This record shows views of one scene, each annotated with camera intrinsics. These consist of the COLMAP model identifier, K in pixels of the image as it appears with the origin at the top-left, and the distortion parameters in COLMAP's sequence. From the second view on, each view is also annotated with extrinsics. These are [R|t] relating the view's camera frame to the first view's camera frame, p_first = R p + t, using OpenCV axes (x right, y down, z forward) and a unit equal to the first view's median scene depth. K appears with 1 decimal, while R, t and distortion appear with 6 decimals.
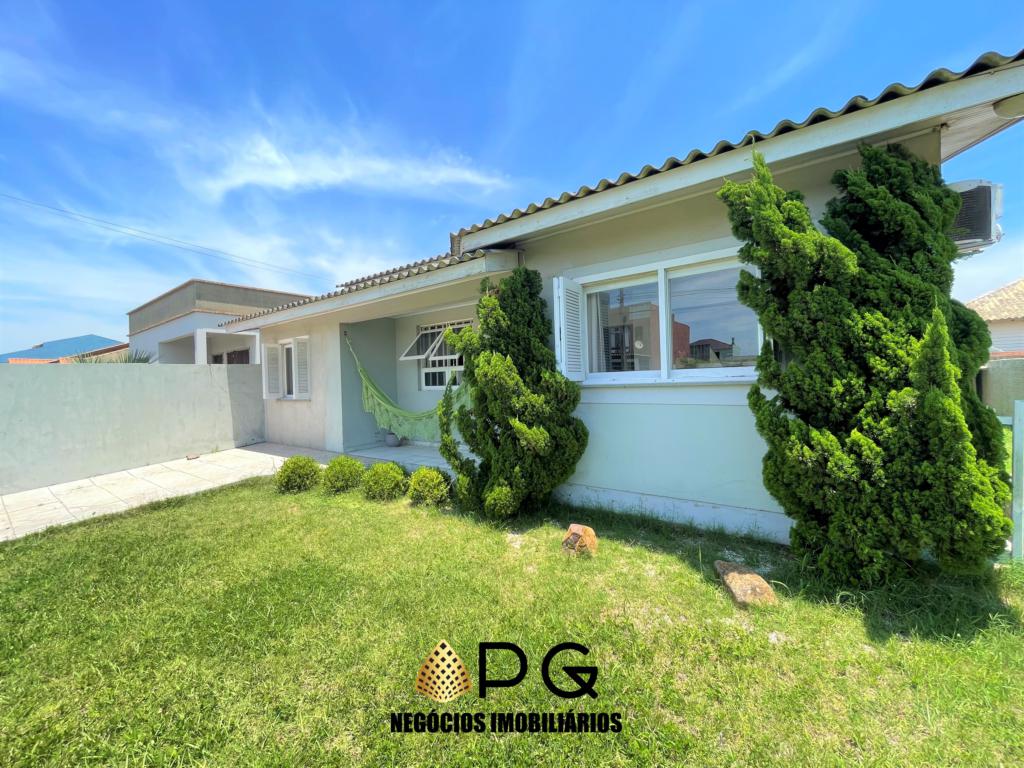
lens RADIAL K [[416.5, 0, 512.0], [0, 416.5, 384.0], [0, 0, 1]] dist [-0.001738, 0.000271]
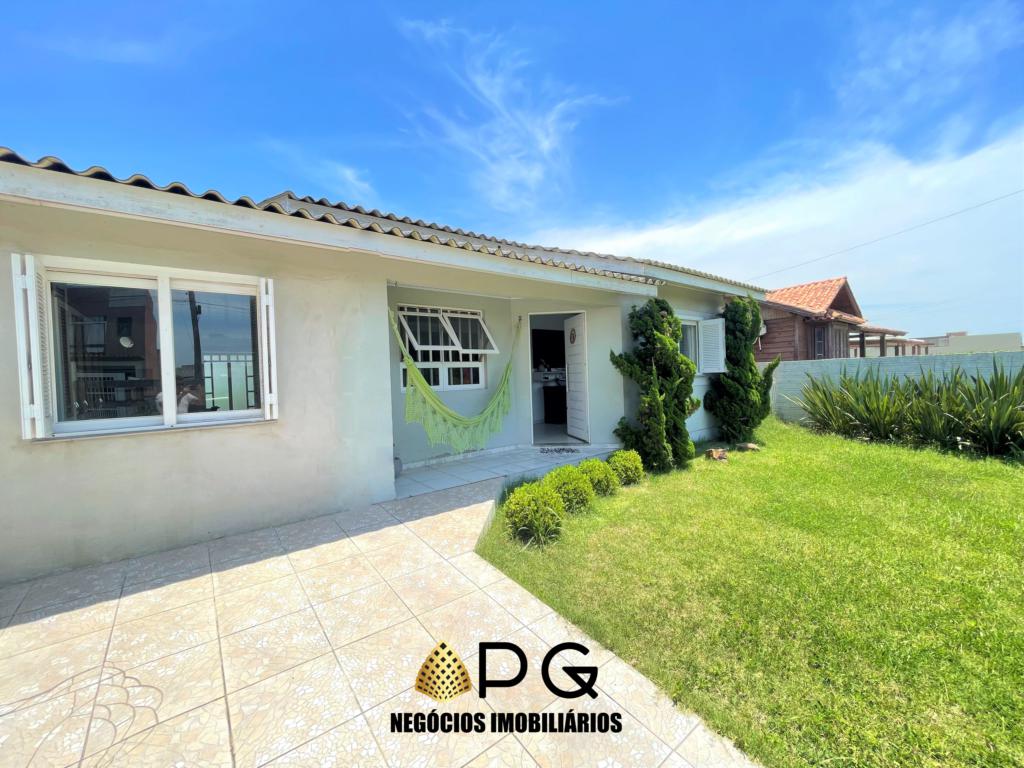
lens RADIAL K [[416.5, 0, 512.0], [0, 416.5, 384.0], [0, 0, 1]] dist [-0.001738, 0.000271]
pose [[0.250330, -0.003721, 0.968154, -0.950590], [0.031144, 0.999506, -0.004212, 0.010157], [-0.967660, 0.031206, 0.250322, 0.693042]]
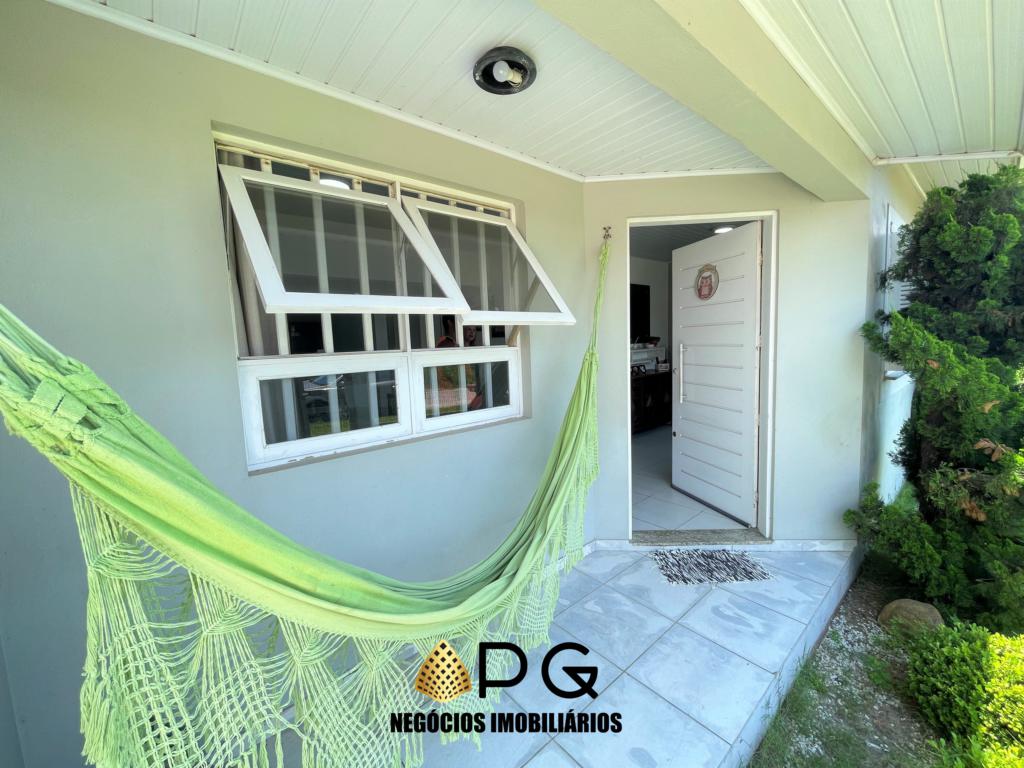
lens RADIAL K [[416.5, 0, 512.0], [0, 416.5, 384.0], [0, 0, 1]] dist [-0.001738, 0.000271]
pose [[0.204863, -0.076013, 0.975835, -0.465630], [0.041784, 0.996750, 0.068870, -0.032873], [-0.977898, 0.026666, 0.207373, 0.896968]]
